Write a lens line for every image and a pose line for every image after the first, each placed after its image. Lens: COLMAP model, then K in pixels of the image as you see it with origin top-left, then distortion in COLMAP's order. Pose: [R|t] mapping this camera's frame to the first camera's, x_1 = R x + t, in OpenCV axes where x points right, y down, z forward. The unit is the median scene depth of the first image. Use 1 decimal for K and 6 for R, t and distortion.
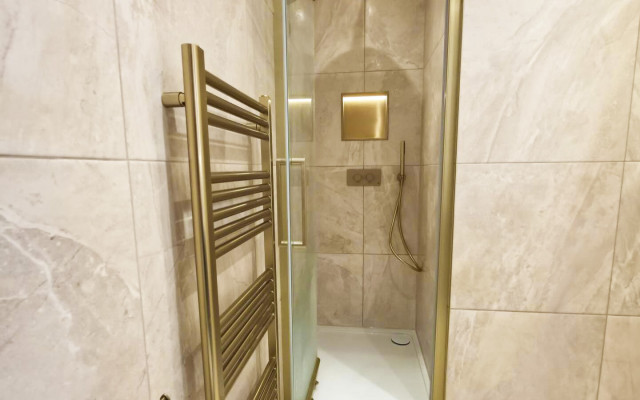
lens RADIAL K [[331.8, 0, 322.1], [0, 331.8, 210.2], [0, 0, 1]] dist [0.000881, 0.000602]
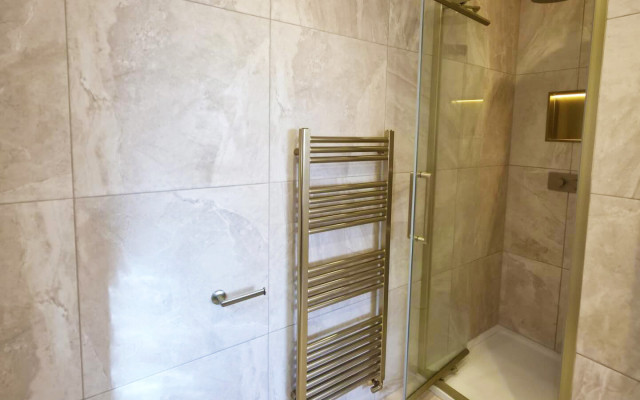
lens RADIAL K [[358.3, 0, 357.4], [0, 358.3, 152.4], [0, 0, 1]] dist [0.001845, -0.000597]
pose [[0.707133, 0.084388, -0.702026, 0.416698], [-0.124309, 0.992226, -0.005942, -0.109879], [0.696067, 0.091470, 0.712126, -0.100843]]
